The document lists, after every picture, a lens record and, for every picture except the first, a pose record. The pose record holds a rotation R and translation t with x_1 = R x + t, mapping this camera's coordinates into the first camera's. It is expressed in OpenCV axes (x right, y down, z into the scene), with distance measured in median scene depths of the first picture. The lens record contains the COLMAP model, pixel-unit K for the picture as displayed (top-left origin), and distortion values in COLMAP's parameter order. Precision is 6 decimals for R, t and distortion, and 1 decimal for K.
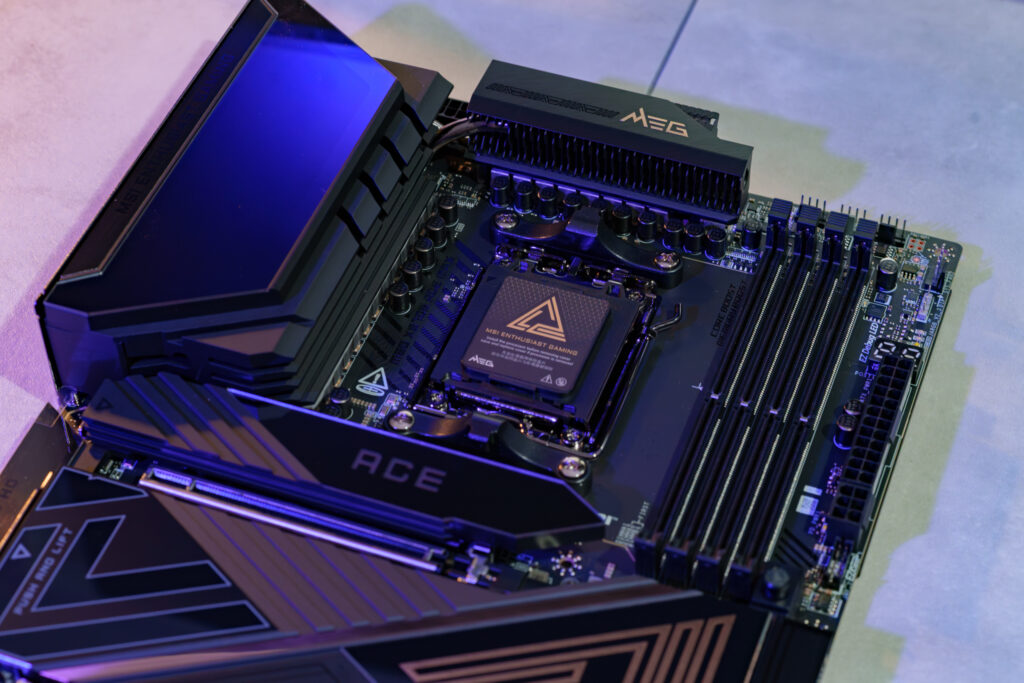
lens RADIAL K [[2245.4, 0, 505.3], [0, 2245.4, 343.9], [0, 0, 1]] dist [-0.126380, 0.000000]
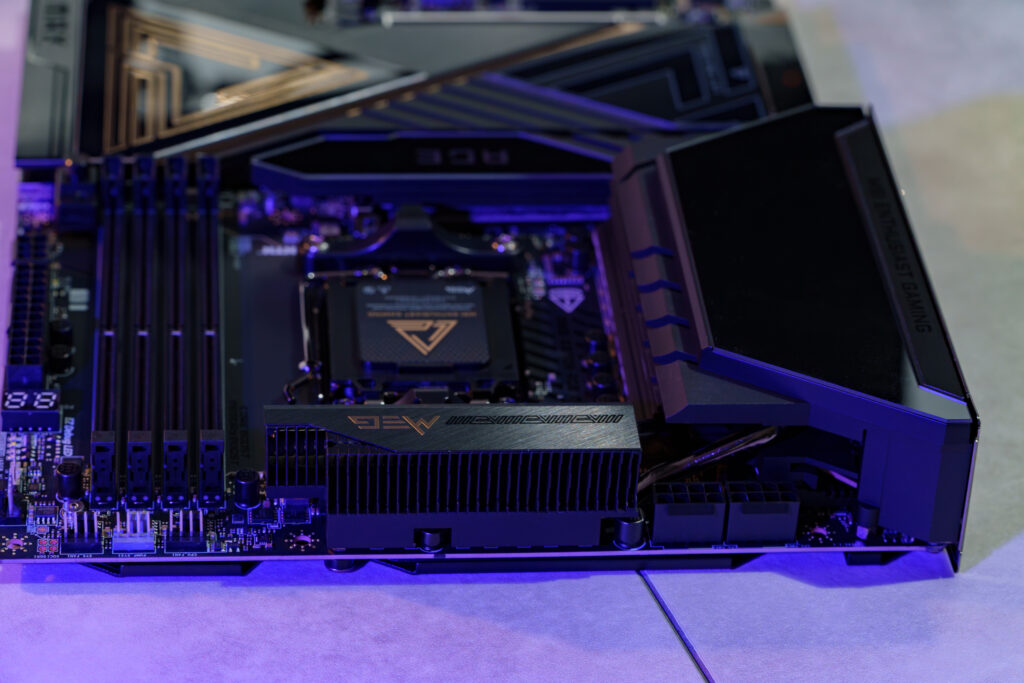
lens RADIAL K [[3298.9, 0, 511.8], [0, 3298.9, 341.4], [0, 0, 1]] dist [-0.379334, 0.000000]
pose [[-0.905690, 0.208742, -0.368989, 0.476639], [-0.332834, 0.188978, 0.923855, -1.251826], [0.262578, 0.959539, -0.101679, 1.174483]]
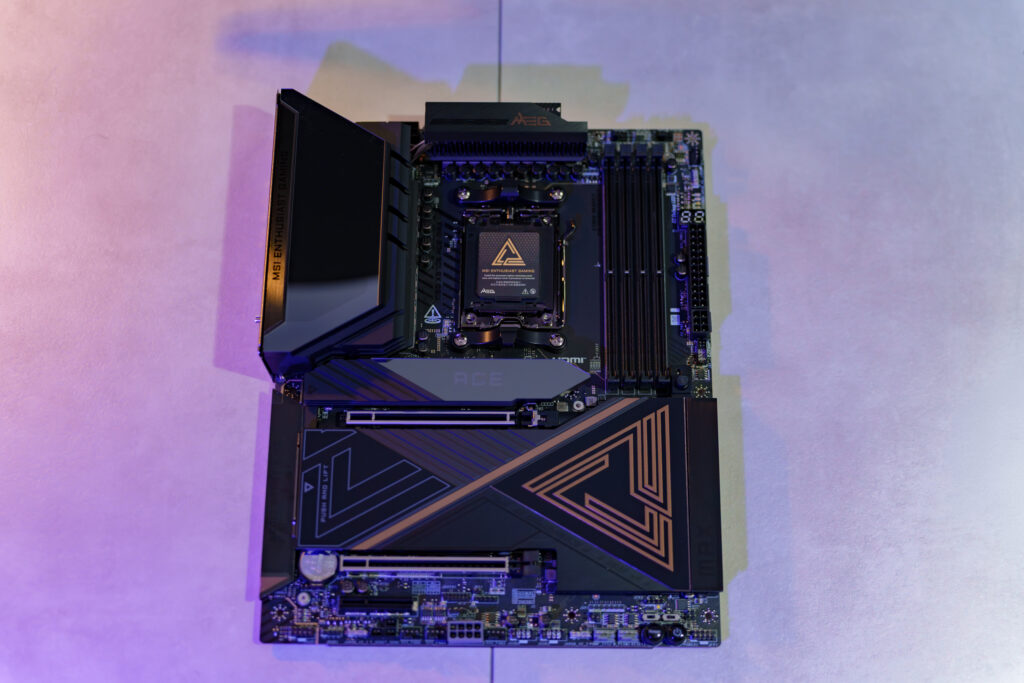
lens RADIAL K [[1477.0, 0, 535.2], [0, 1477.0, 375.5], [0, 0, 1]] dist [-0.084602, 0.000000]
pose [[0.938973, -0.320552, 0.124807, -0.150246], [0.243873, 0.876206, 0.415679, -0.435066], [-0.242603, -0.359874, 0.900907, -0.139573]]
